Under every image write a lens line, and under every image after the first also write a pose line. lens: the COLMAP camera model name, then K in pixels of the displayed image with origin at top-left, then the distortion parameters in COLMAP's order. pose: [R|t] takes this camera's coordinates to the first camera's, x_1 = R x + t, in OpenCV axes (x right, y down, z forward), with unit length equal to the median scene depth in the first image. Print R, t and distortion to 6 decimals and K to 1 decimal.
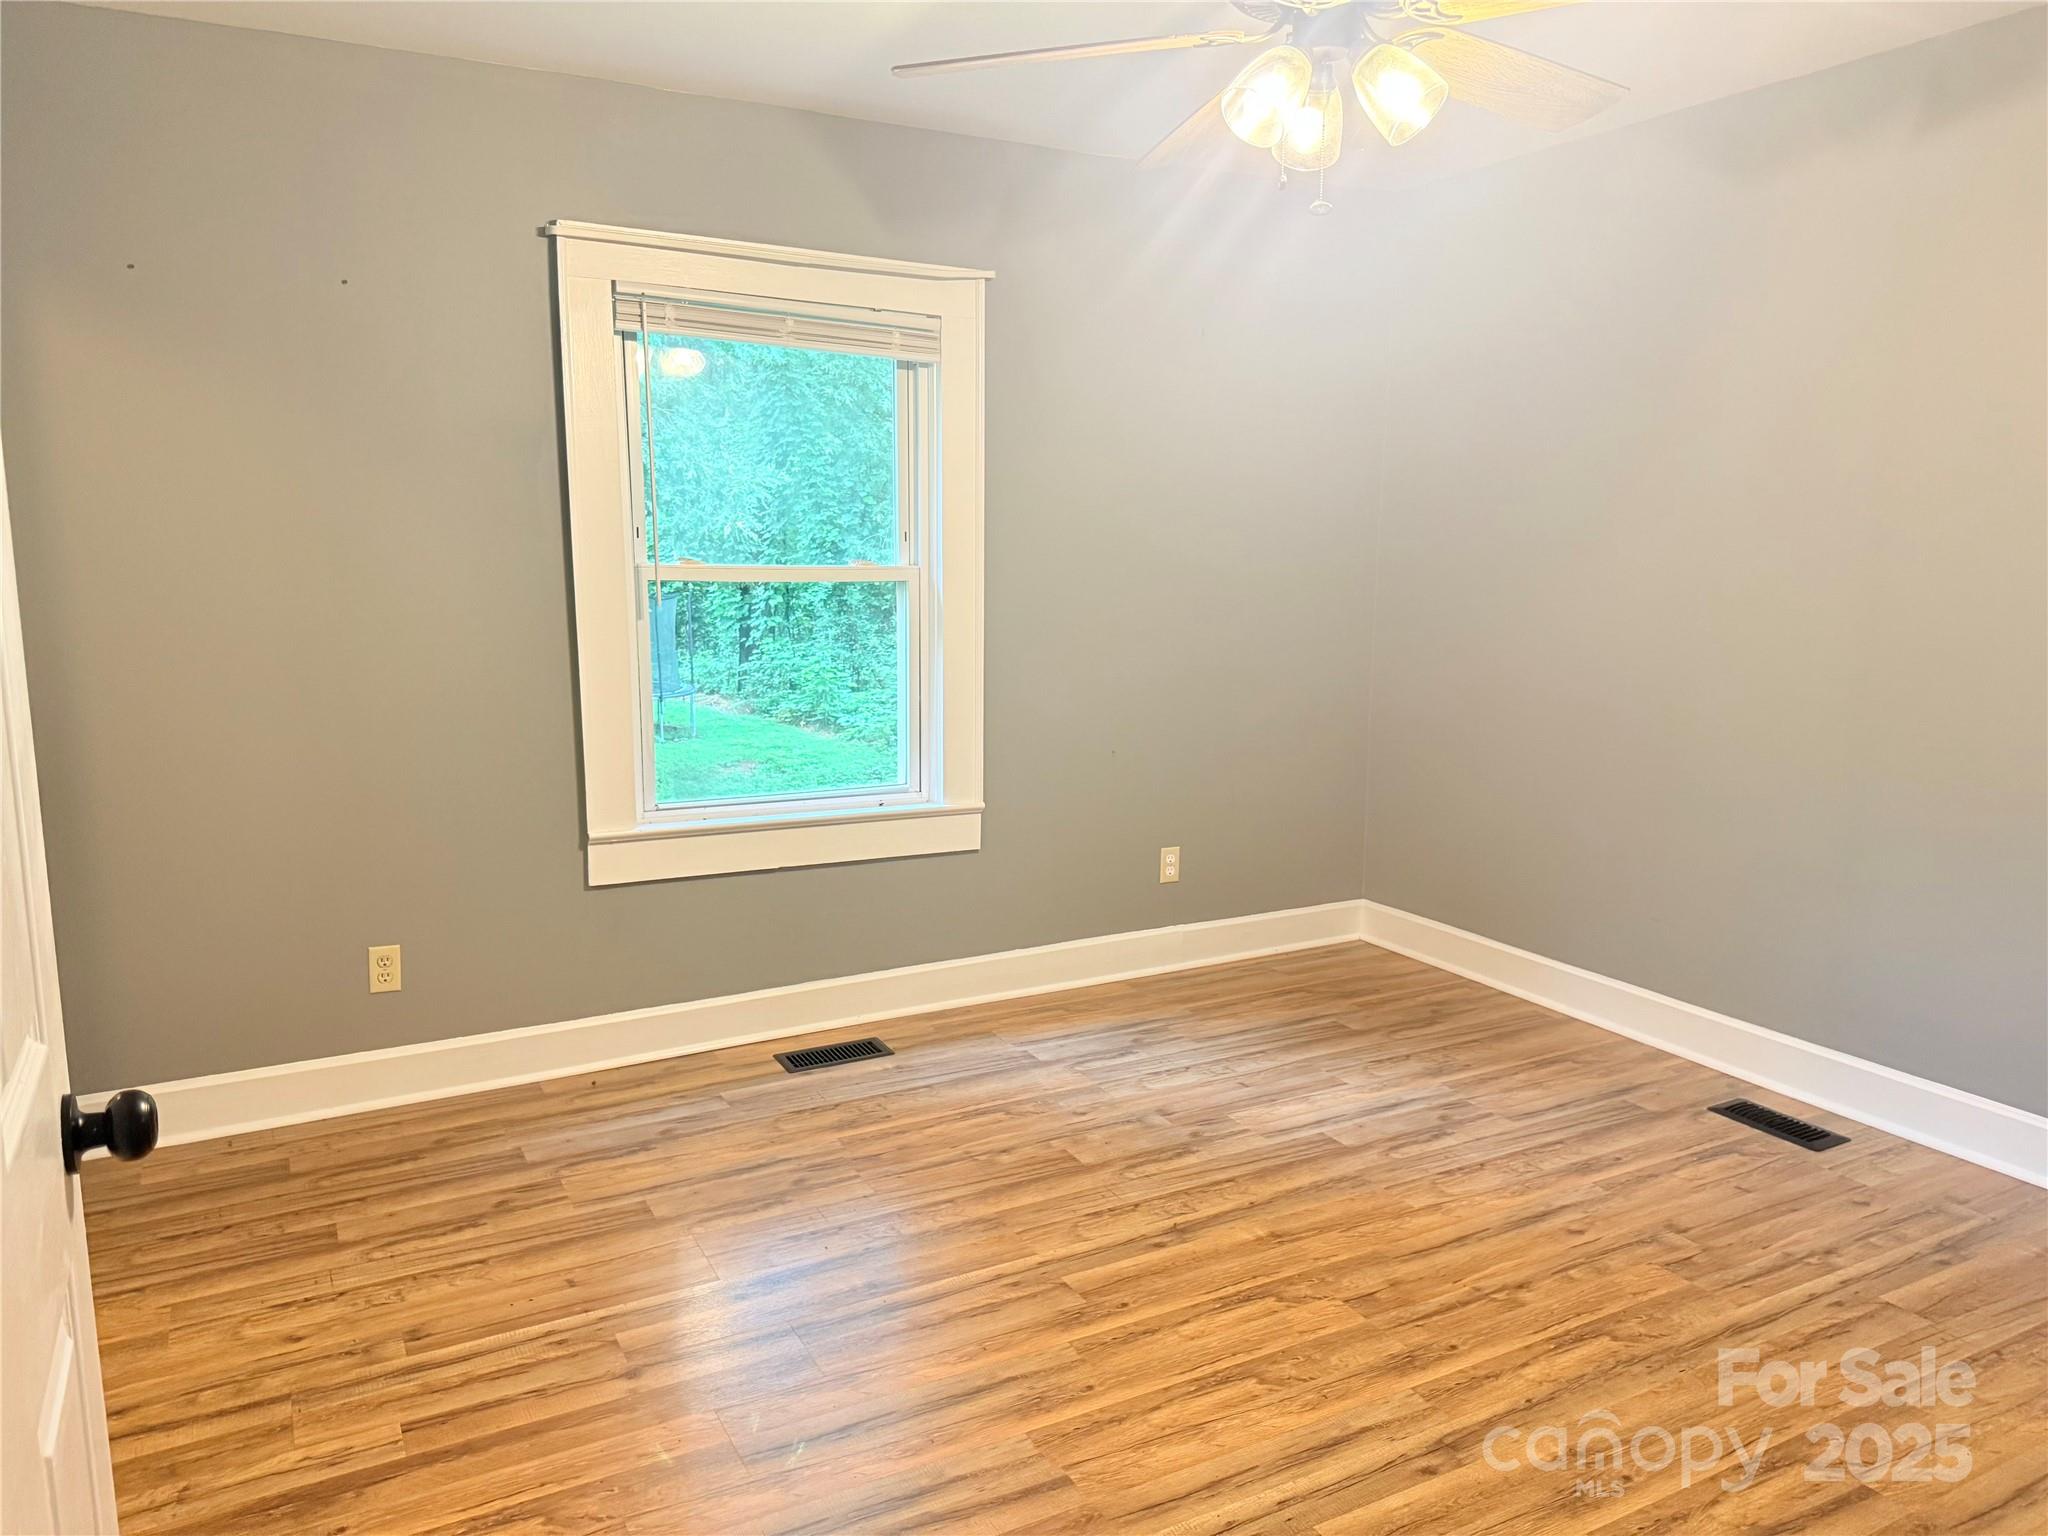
lens RADIAL K [[1448.0, 0, 1032.7], [0, 1448.0, 761.3], [0, 0, 1]] dist [0.051059, -0.054774]
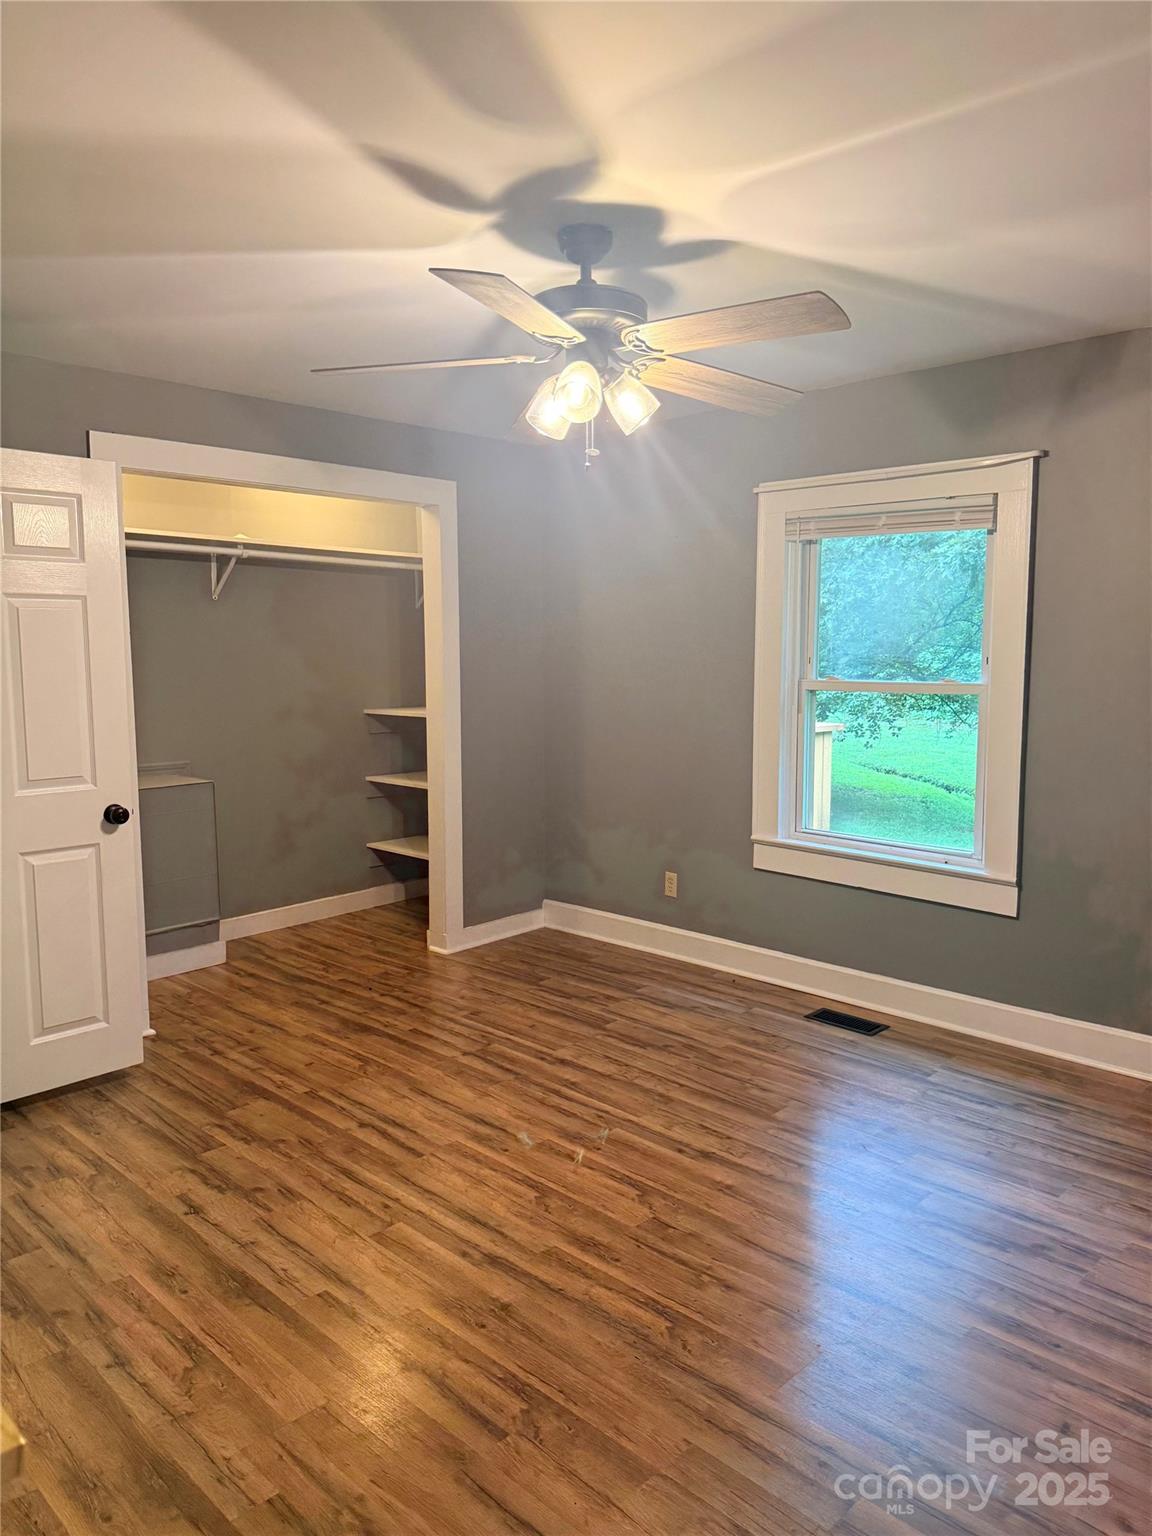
lens RADIAL K [[1086.0, 0, 583.8], [0, 1086.0, 765.7], [0, 0, 1]] dist [0.051059, -0.054774]
pose [[0.304454, 0.103043, -0.946937, 0.936374], [-0.150452, 0.986854, 0.059014, -0.085791], [0.940570, 0.124502, 0.315955, 0.462203]]
